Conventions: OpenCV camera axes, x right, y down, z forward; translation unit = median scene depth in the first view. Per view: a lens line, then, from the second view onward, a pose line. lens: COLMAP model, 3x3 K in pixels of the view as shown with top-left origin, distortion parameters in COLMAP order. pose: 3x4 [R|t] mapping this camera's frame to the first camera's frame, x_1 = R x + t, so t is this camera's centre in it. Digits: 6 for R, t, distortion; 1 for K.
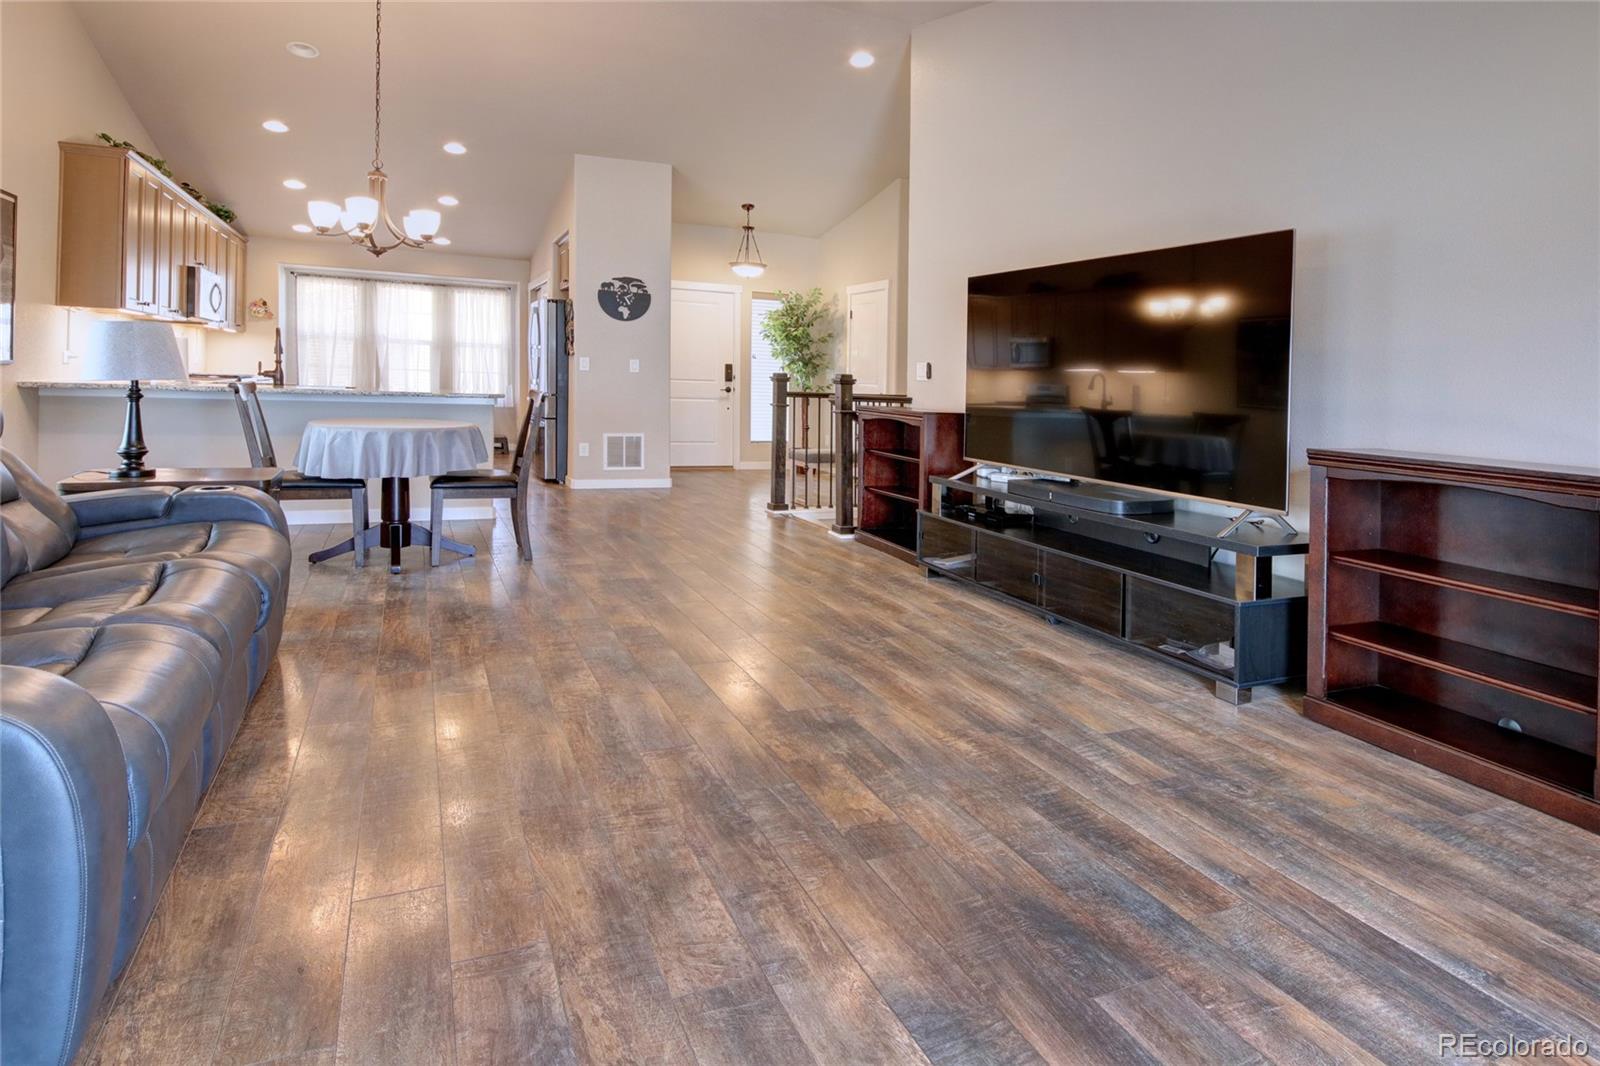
lens RADIAL K [[909.6, 0, 799.8], [0, 909.6, 531.0], [0, 0, 1]] dist [0.009279, -0.011482]
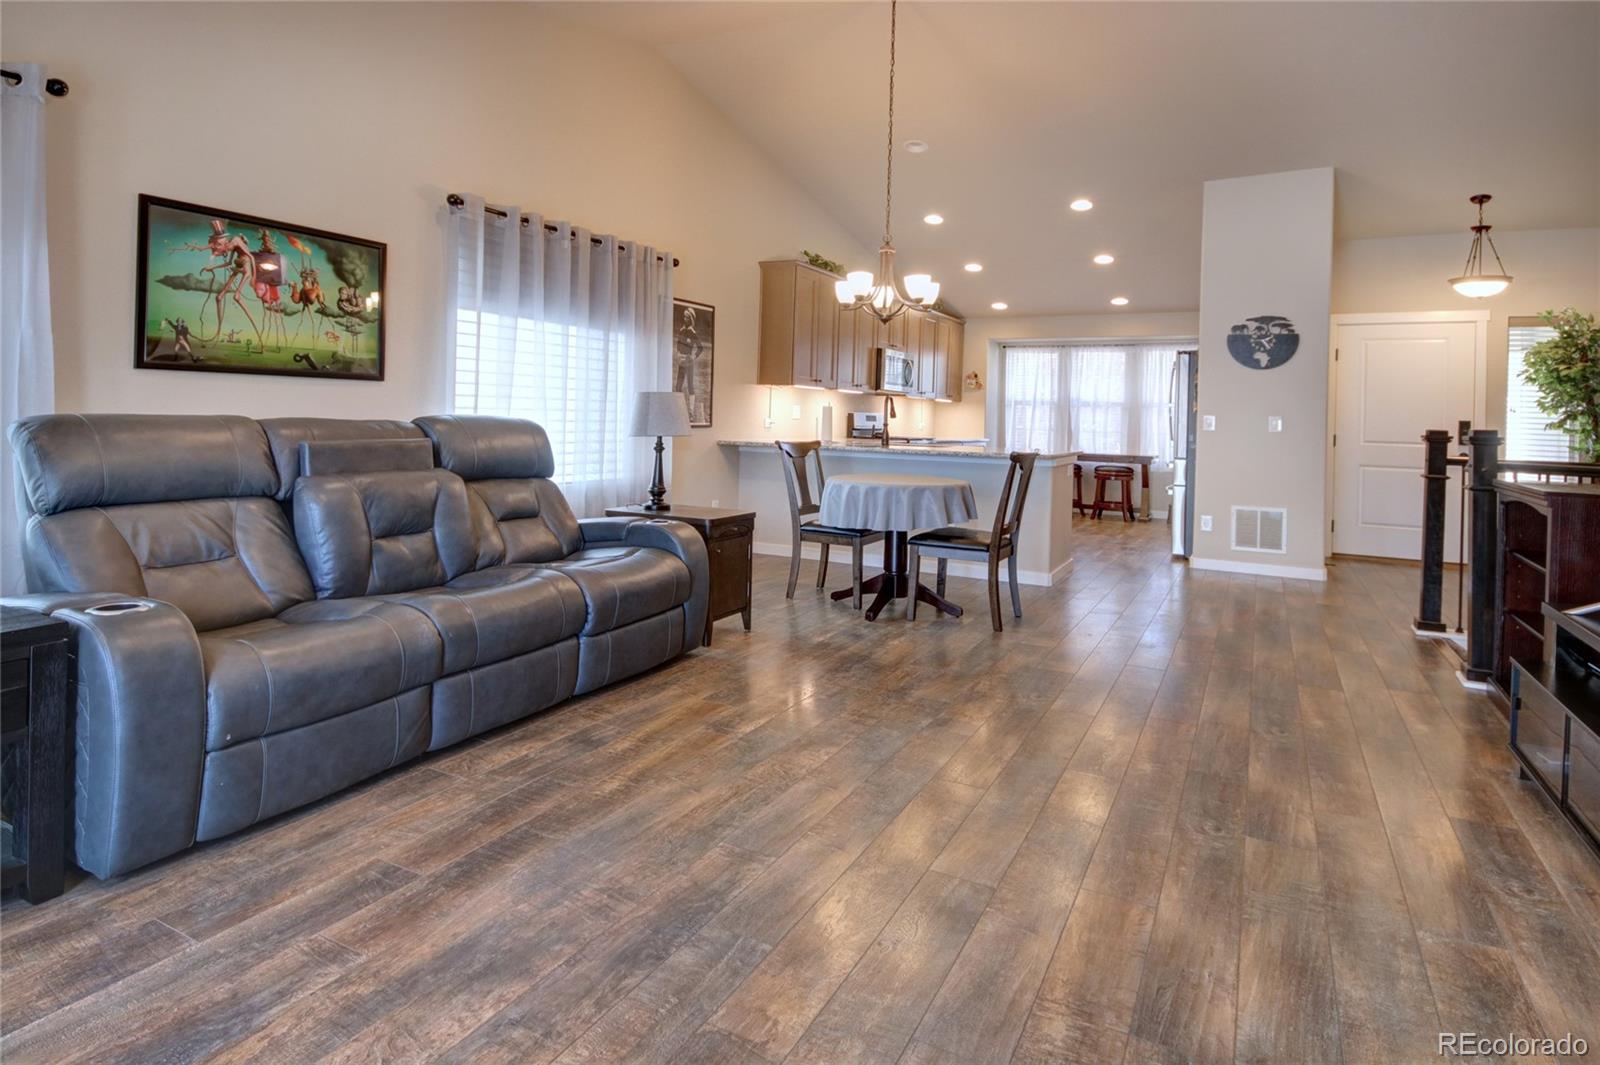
lens RADIAL K [[909.6, 0, 797.2], [0, 909.6, 536.6], [0, 0, 1]] dist [0.009279, -0.011482]
pose [[0.595717, 0.083236, -0.798870, 0.317173], [-0.137903, 0.990446, 0.000363, -0.036514], [0.791268, 0.109951, 0.601504, 0.279340]]
